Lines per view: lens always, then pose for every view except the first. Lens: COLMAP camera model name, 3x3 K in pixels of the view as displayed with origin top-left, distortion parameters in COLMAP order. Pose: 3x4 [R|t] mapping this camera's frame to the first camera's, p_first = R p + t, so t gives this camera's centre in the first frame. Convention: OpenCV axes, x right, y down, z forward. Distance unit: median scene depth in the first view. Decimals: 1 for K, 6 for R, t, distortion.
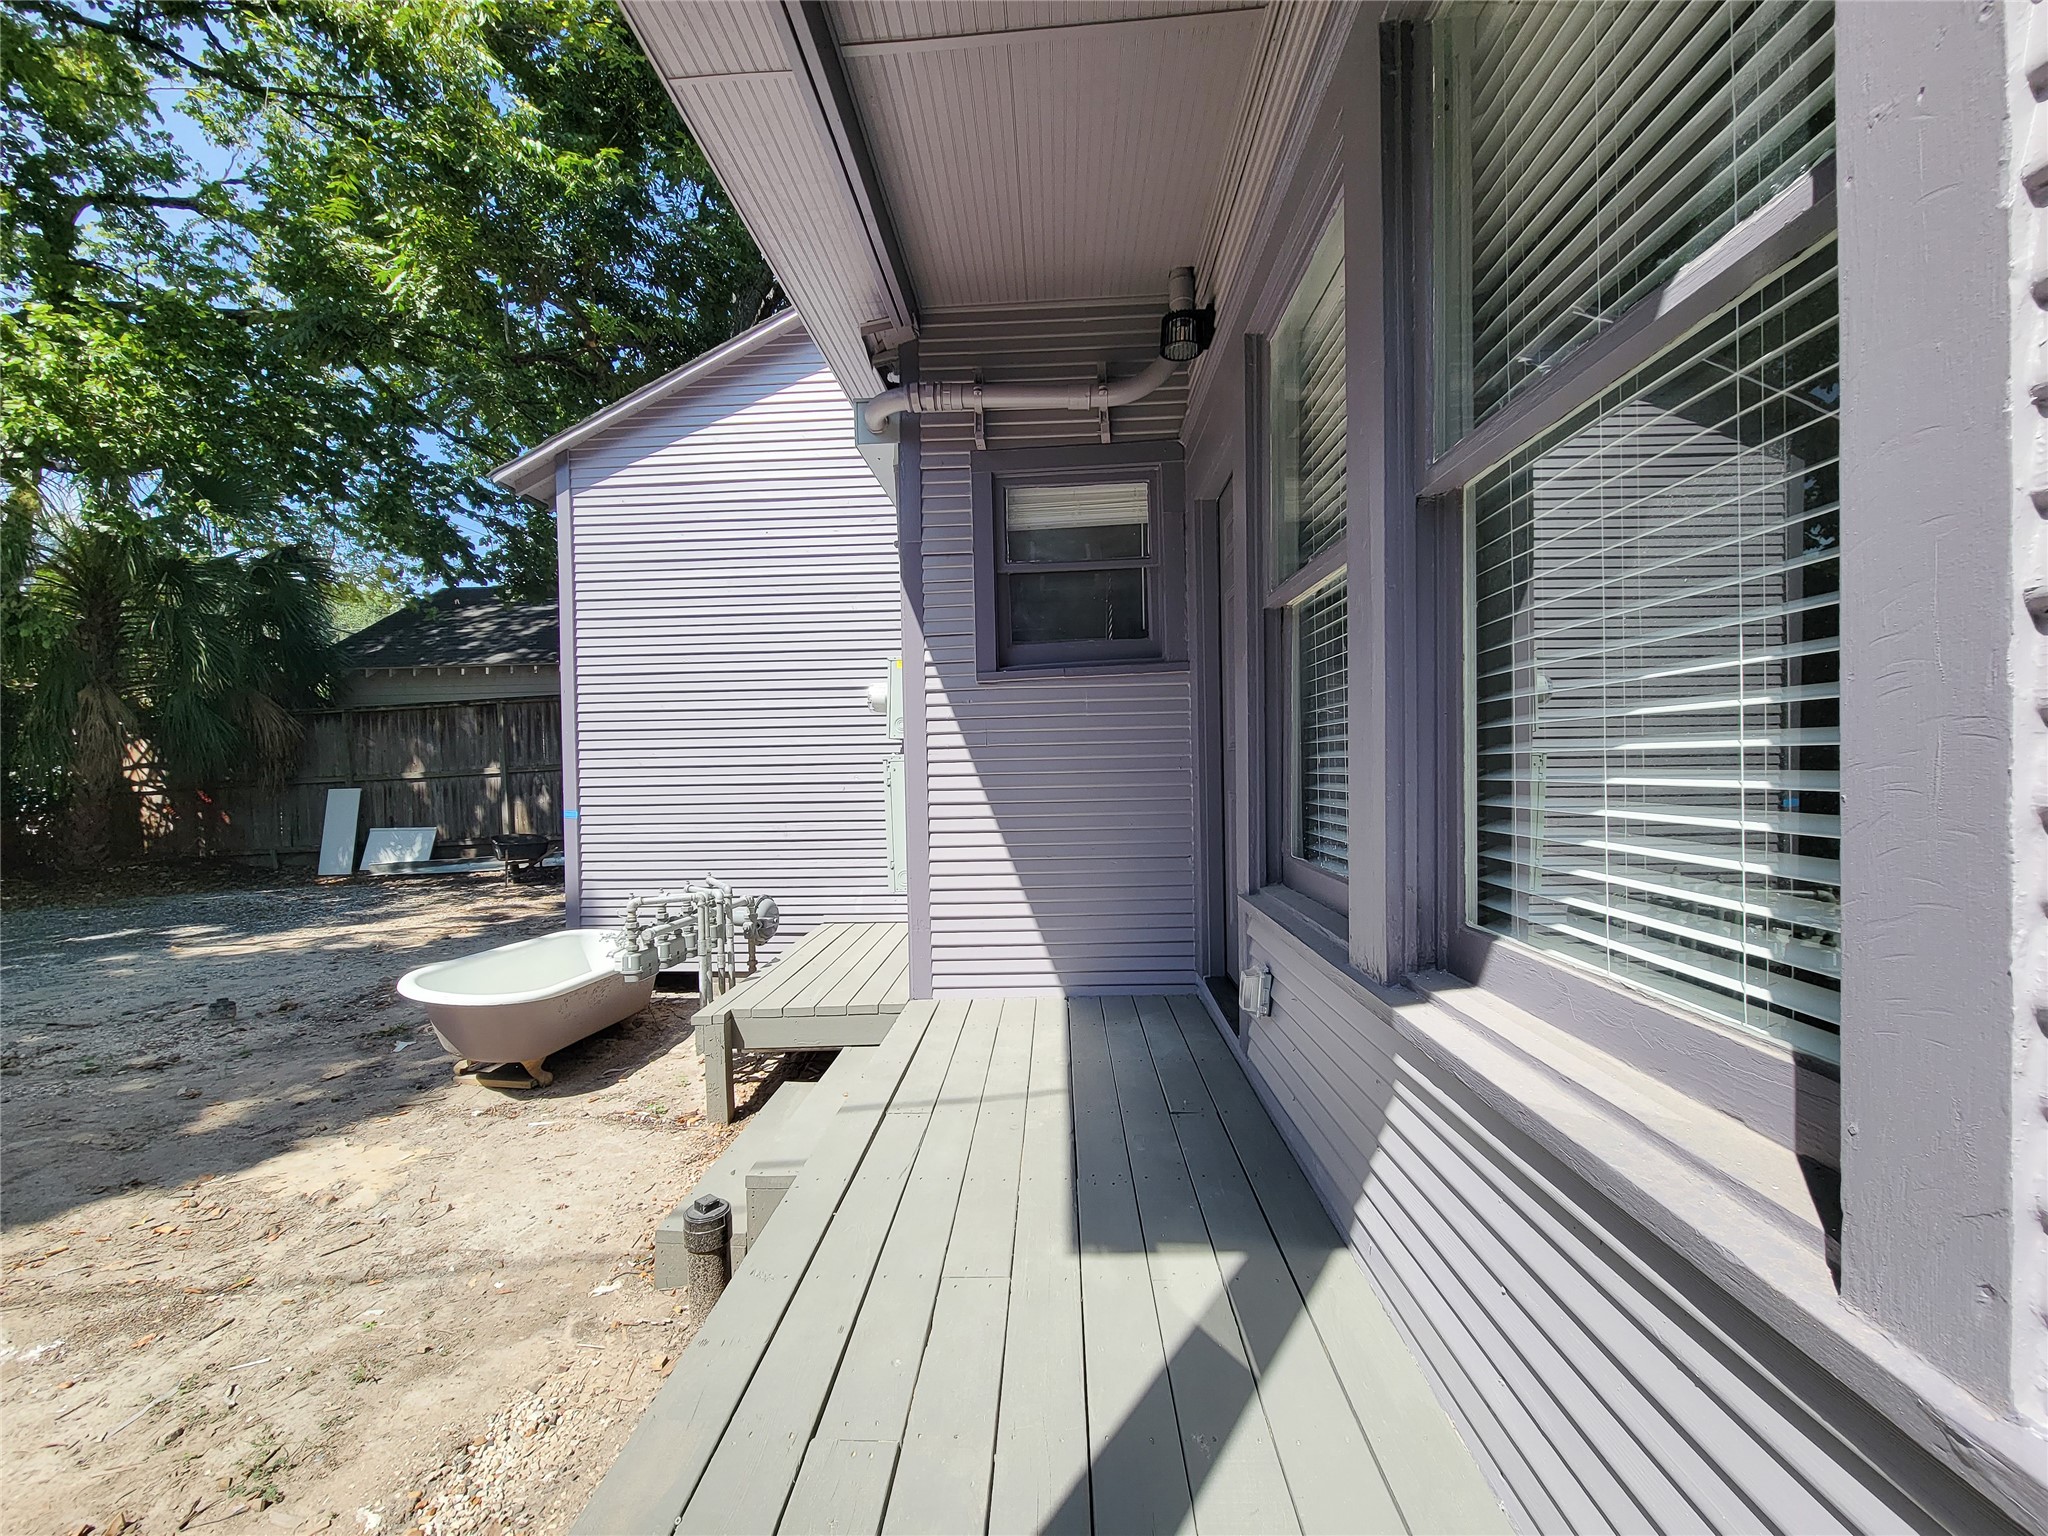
lens RADIAL K [[857.2, 0, 1024.0], [0, 857.2, 768.0], [0, 0, 1]] dist [0.002328, -0.001749]
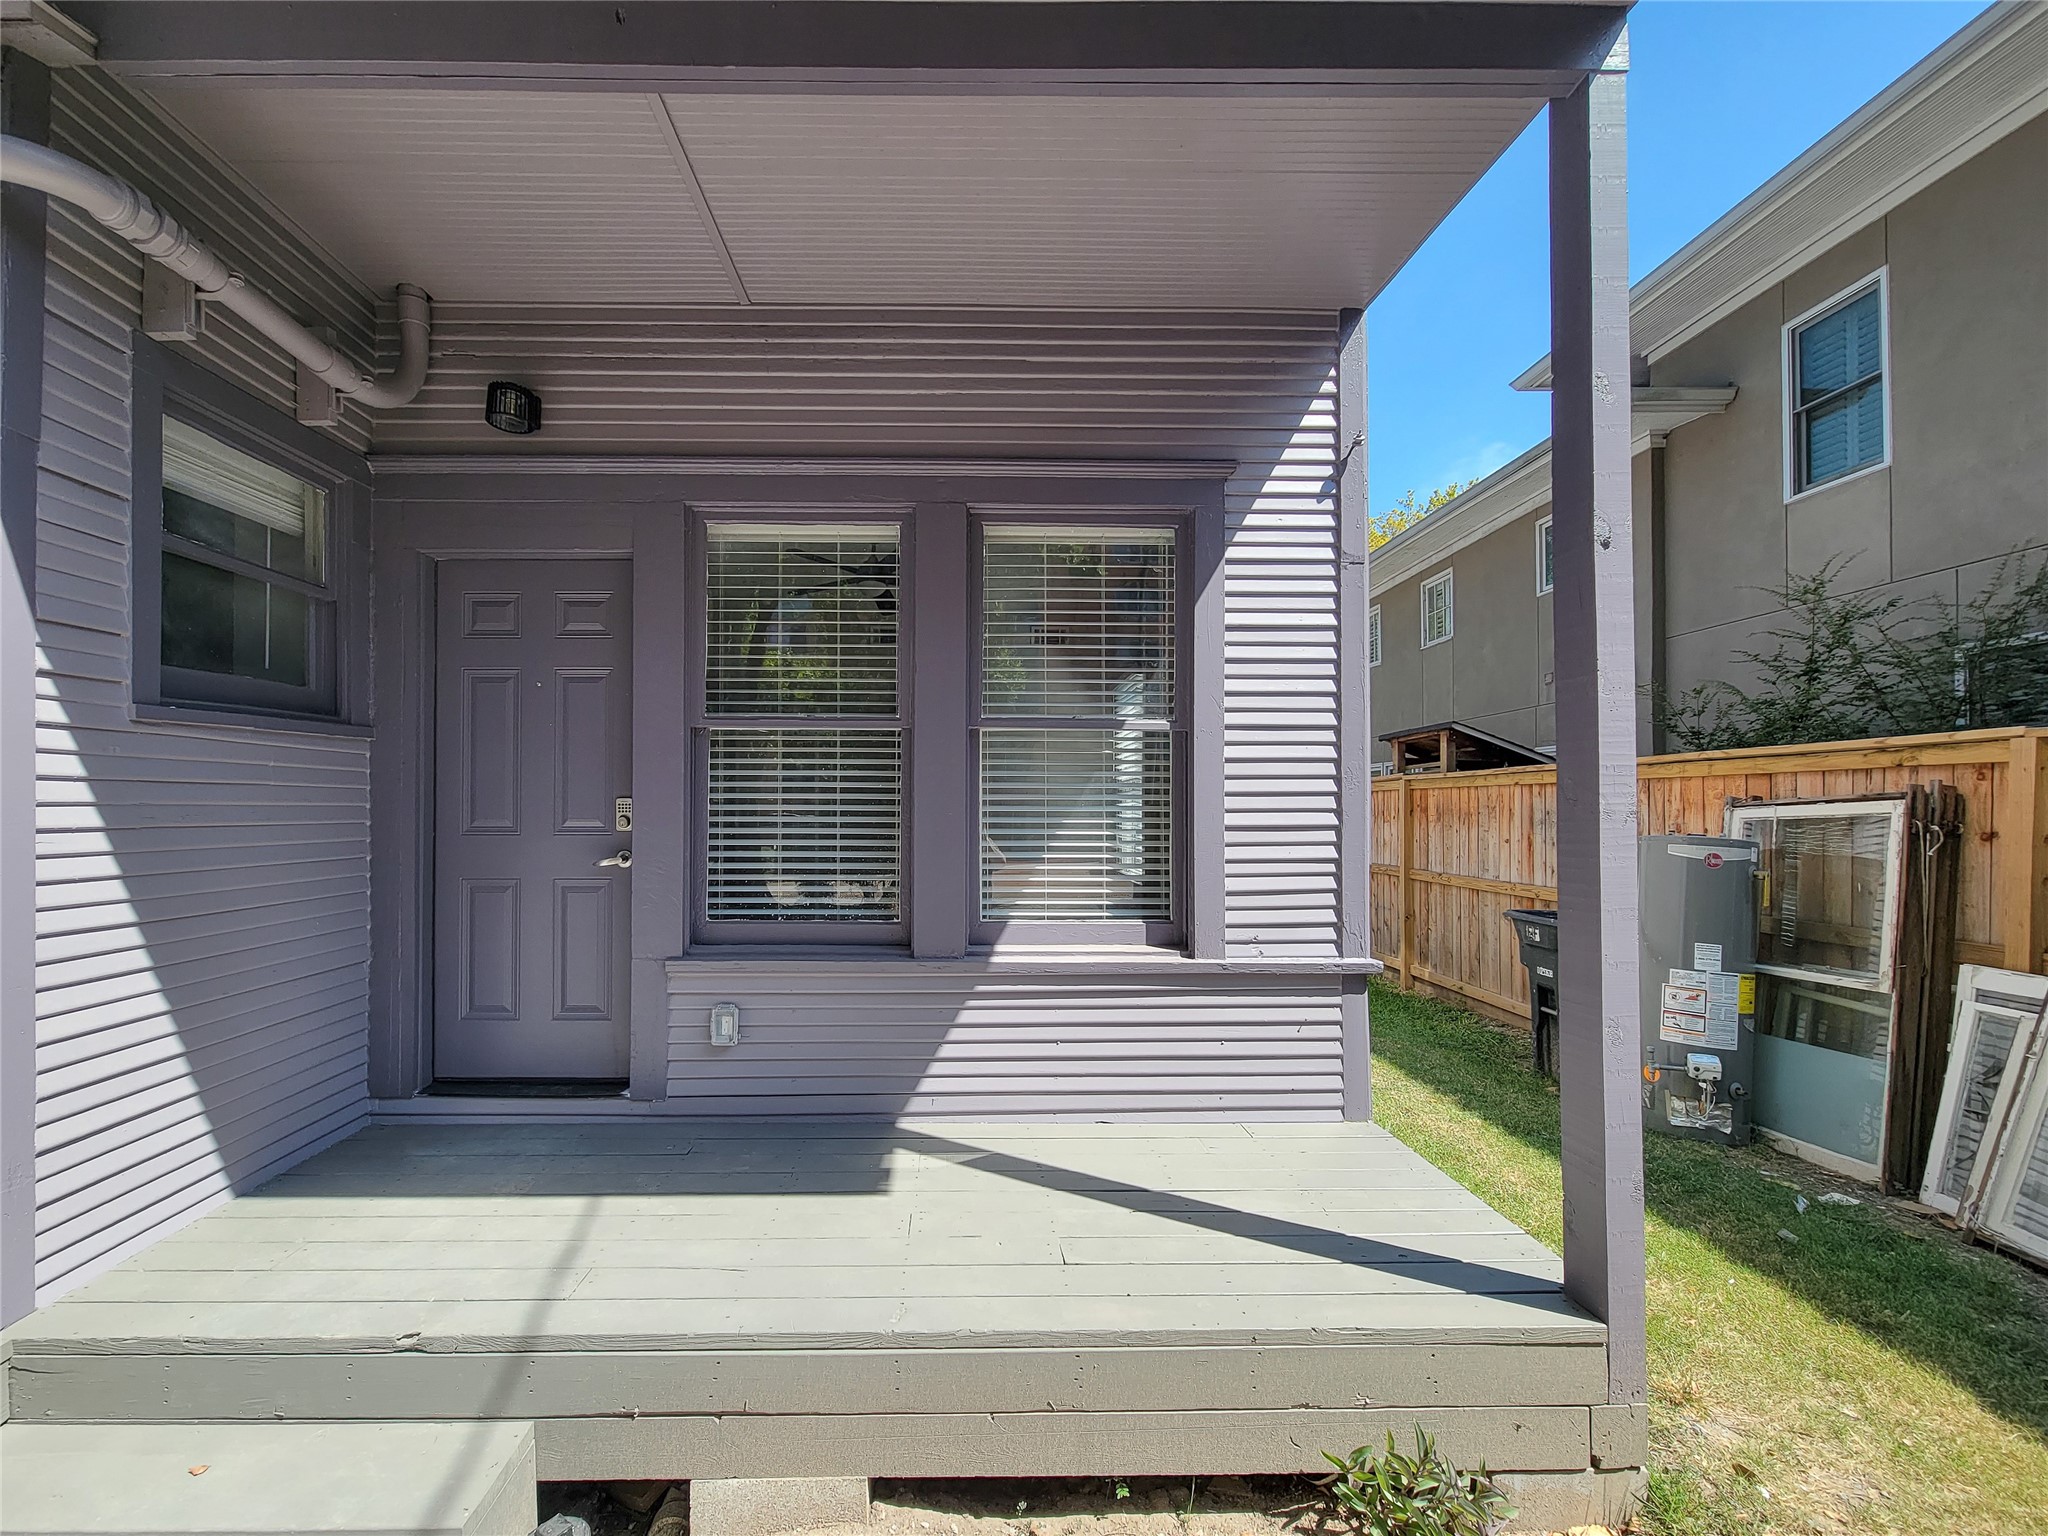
lens RADIAL K [[791.4, 0, 1031.8], [0, 791.4, 815.0], [0, 0, 1]] dist [0.000769, -0.001701]
pose [[-0.082263, 0.022677, 0.996353, -0.647502], [0.002115, 0.999743, -0.022580, -0.020740], [-0.996608, 0.000250, -0.082290, 0.427099]]
